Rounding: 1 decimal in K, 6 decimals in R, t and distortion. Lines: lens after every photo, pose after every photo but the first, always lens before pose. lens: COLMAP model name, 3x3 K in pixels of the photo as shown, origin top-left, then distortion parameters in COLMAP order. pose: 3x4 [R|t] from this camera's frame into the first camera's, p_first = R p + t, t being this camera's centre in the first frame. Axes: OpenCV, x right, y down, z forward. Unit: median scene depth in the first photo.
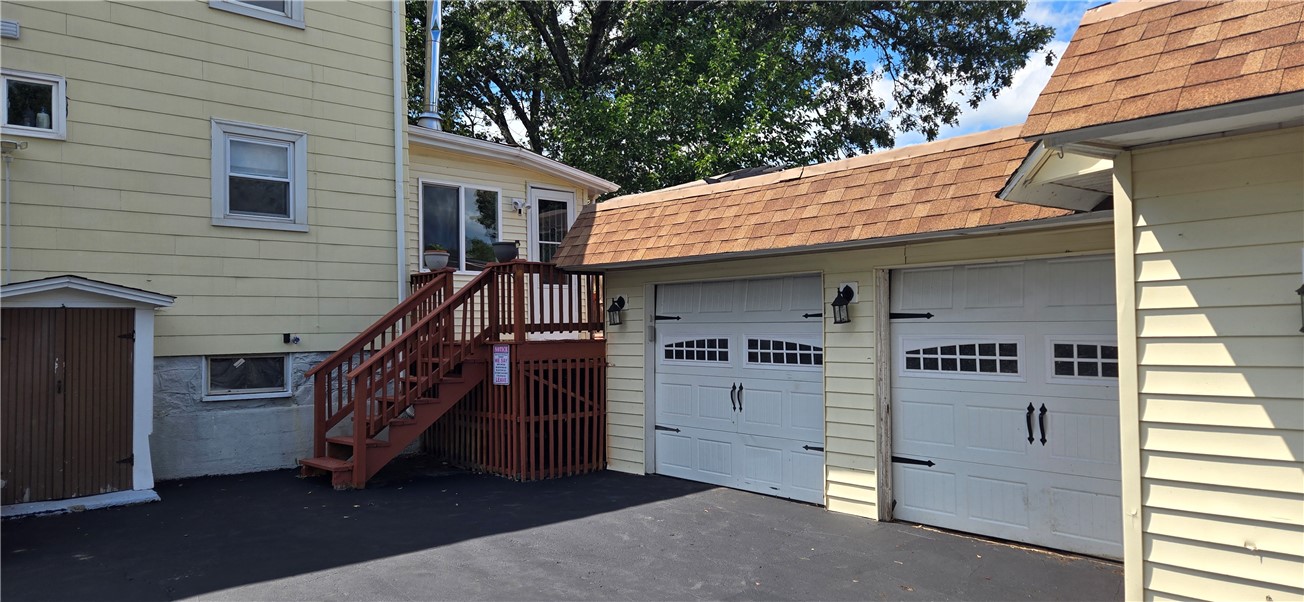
lens RADIAL K [[845.2, 0, 653.9], [0, 845.2, 310.3], [0, 0, 1]] dist [0.042106, -0.000433]
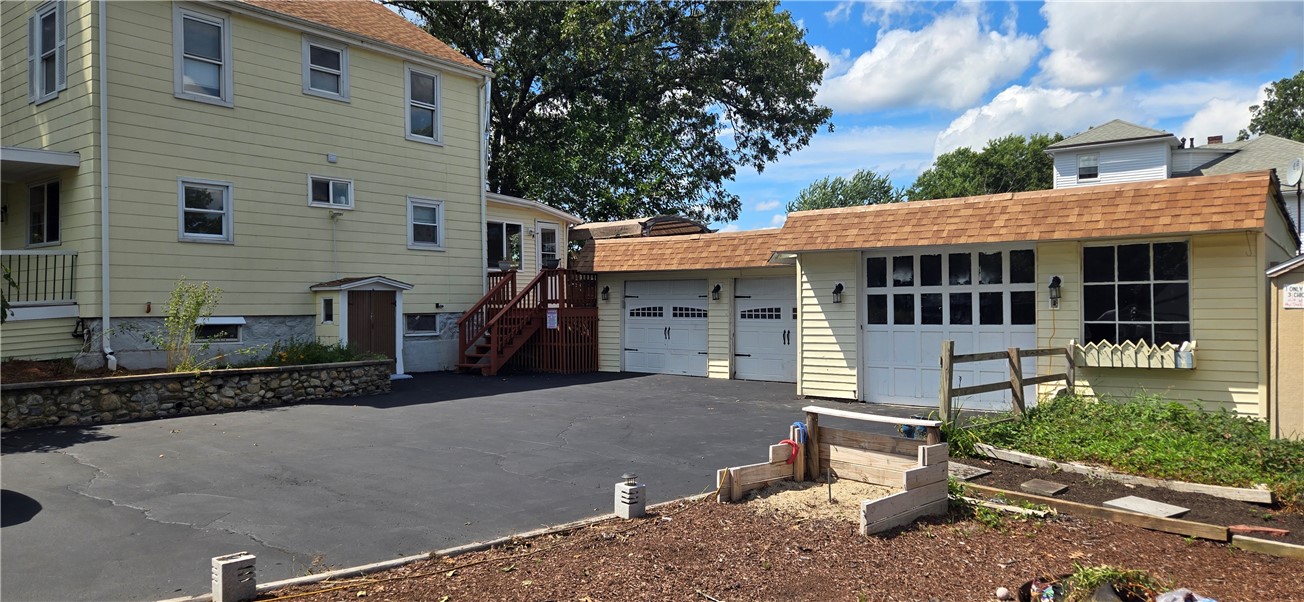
lens RADIAL K [[845.2, 0, 653.9], [0, 845.2, 310.3], [0, 0, 1]] dist [0.042106, -0.000433]
pose [[0.982761, 0.004697, 0.184820, -0.334156], [-0.009816, 0.999593, 0.026789, -0.015040], [-0.184619, -0.028141, 0.982407, -1.127506]]
